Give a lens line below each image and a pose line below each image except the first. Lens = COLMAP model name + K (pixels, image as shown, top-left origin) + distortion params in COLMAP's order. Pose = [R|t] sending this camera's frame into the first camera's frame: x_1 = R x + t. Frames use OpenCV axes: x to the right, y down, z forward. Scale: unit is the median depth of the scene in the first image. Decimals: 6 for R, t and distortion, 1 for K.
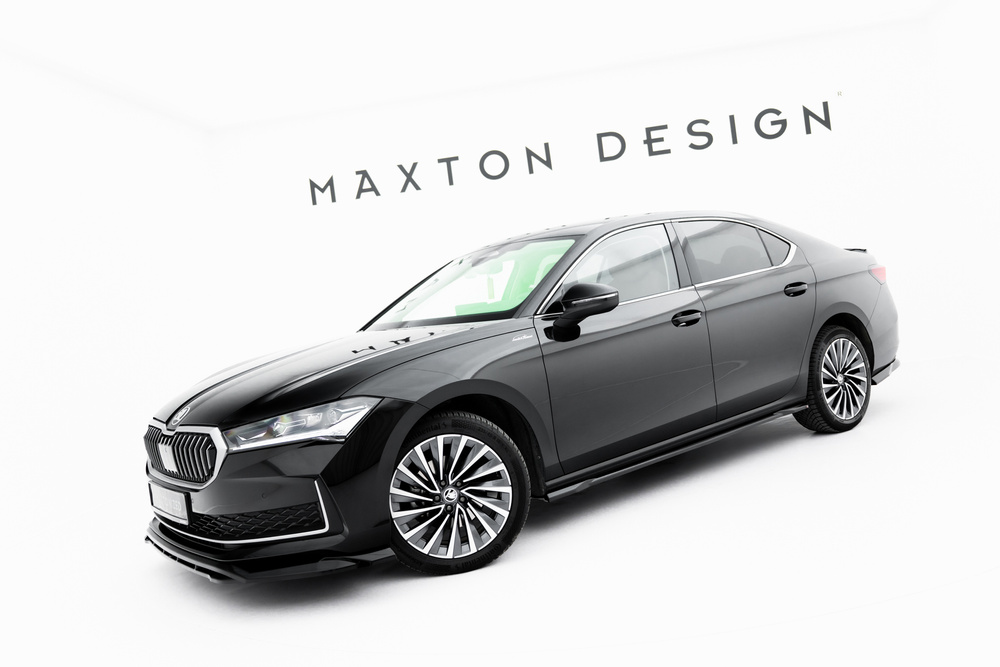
lens RADIAL K [[788.5, 0, 501.2], [0, 788.5, 330.4], [0, 0, 1]] dist [-0.010692, -0.006811]
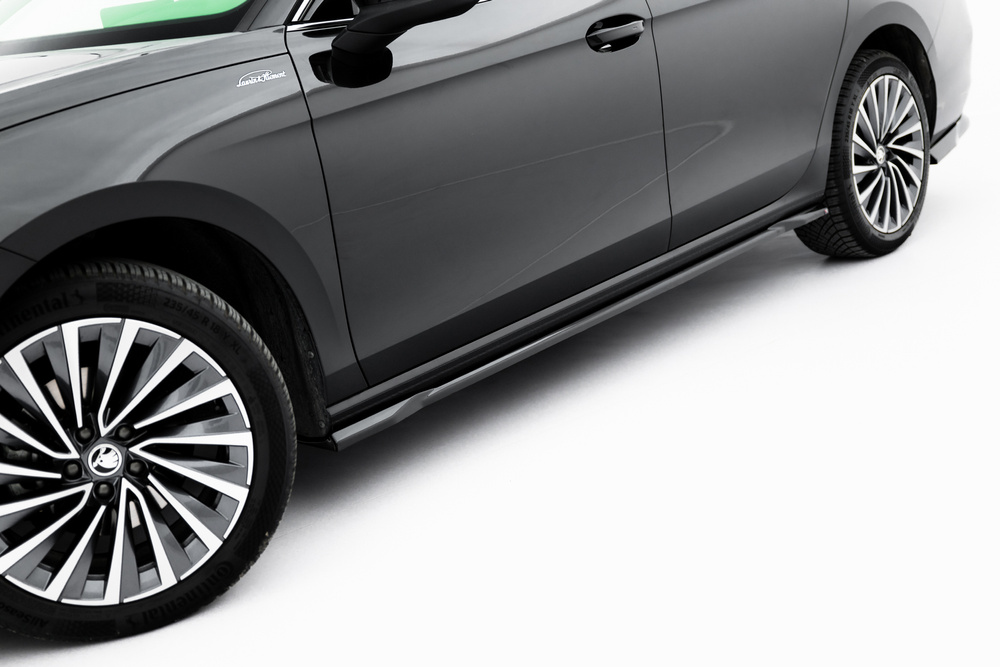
lens RADIAL K [[1332.4, 0, 493.0], [0, 1332.4, 341.9], [0, 0, 1]] dist [-0.002113, 0.000000]
pose [[0.979259, -0.046513, 0.197203, 0.000914], [0.005669, 0.979202, 0.202808, 0.003751], [-0.202535, -0.197484, 0.959156, 0.254018]]
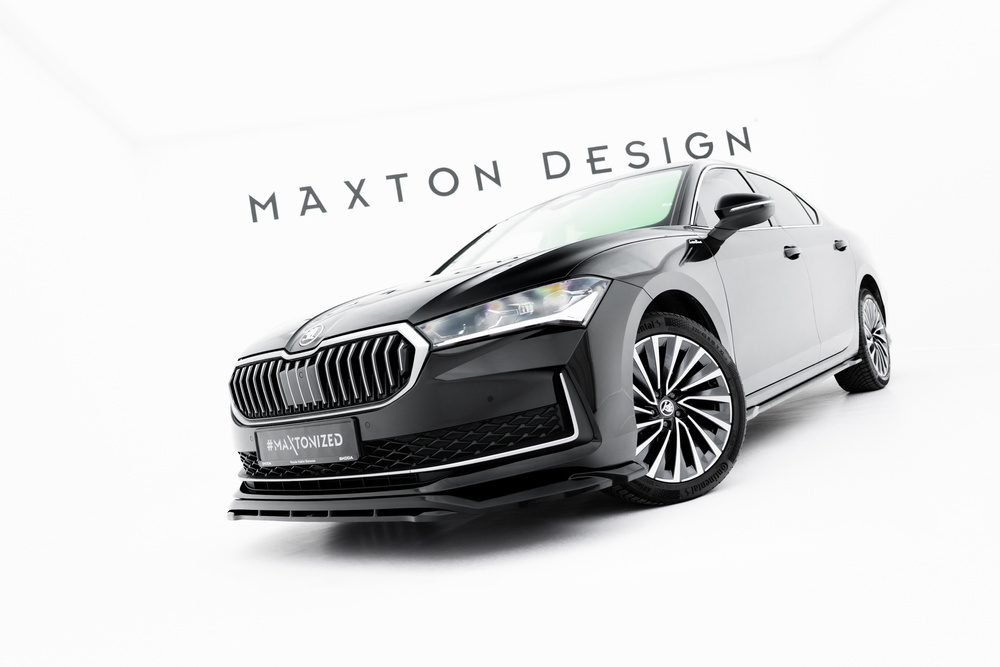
lens RADIAL K [[734.0, 0, 477.0], [0, 734.0, 334.2], [0, 0, 1]] dist [-0.022385, 0.002829]
pose [[0.979082, -0.027548, 0.201595, -0.366367], [0.048354, 0.993910, -0.099021, 0.174580], [-0.197639, 0.106697, 0.974451, 0.241062]]
